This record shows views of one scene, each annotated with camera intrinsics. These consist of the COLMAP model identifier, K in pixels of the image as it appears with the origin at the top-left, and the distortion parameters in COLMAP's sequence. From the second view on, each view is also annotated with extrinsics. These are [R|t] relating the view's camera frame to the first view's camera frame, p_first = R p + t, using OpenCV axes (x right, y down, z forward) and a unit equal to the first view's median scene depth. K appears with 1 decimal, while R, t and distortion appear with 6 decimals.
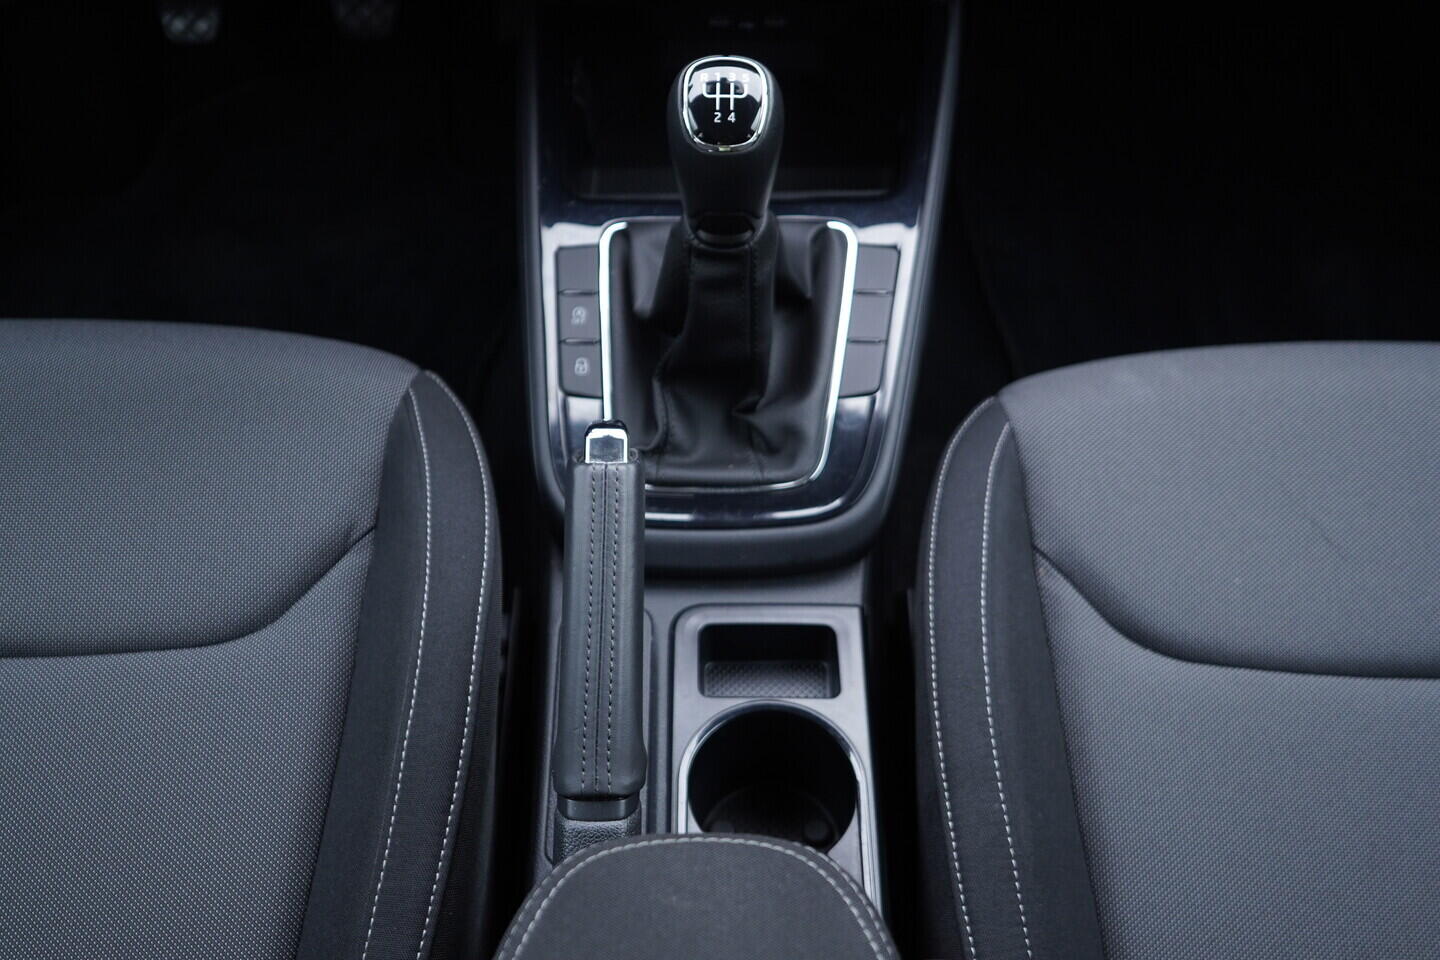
lens RADIAL K [[1573.8, 0, 716.3], [0, 1573.8, 537.0], [0, 0, 1]] dist [-0.006557, -0.019146]
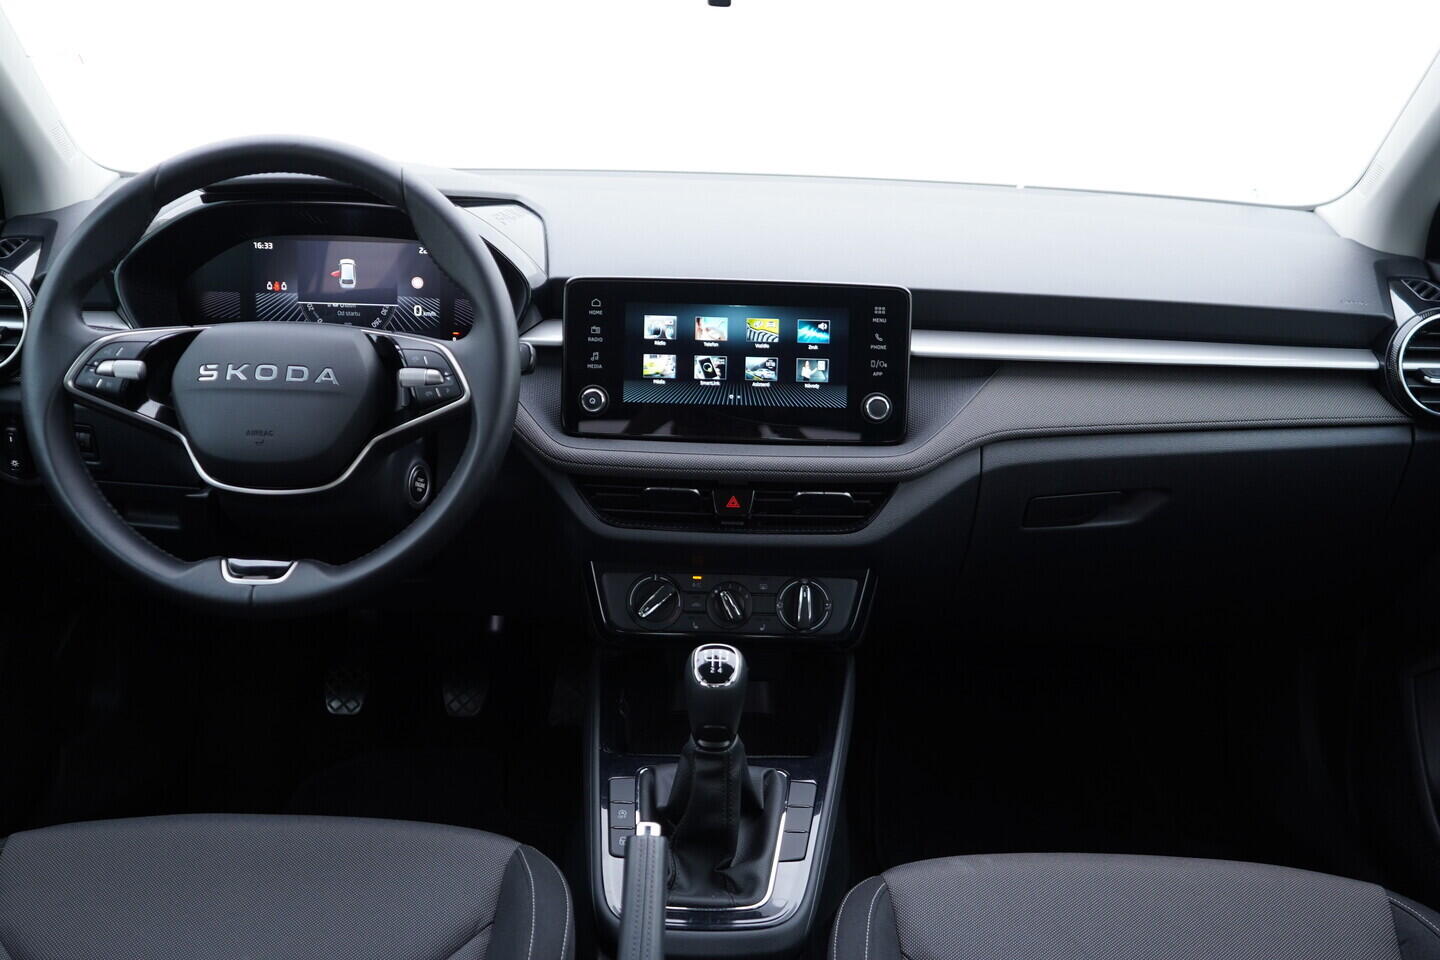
lens RADIAL K [[1654.0, 0, 720.0], [0, 1654.0, 480.0], [0, 0, 1]] dist [-0.021341, -0.034280]
pose [[0.999384, 0.030436, 0.017496, -0.026824], [-0.016222, 0.842322, -0.538730, 0.514401], [-0.031134, 0.538114, 0.842297, -0.674445]]
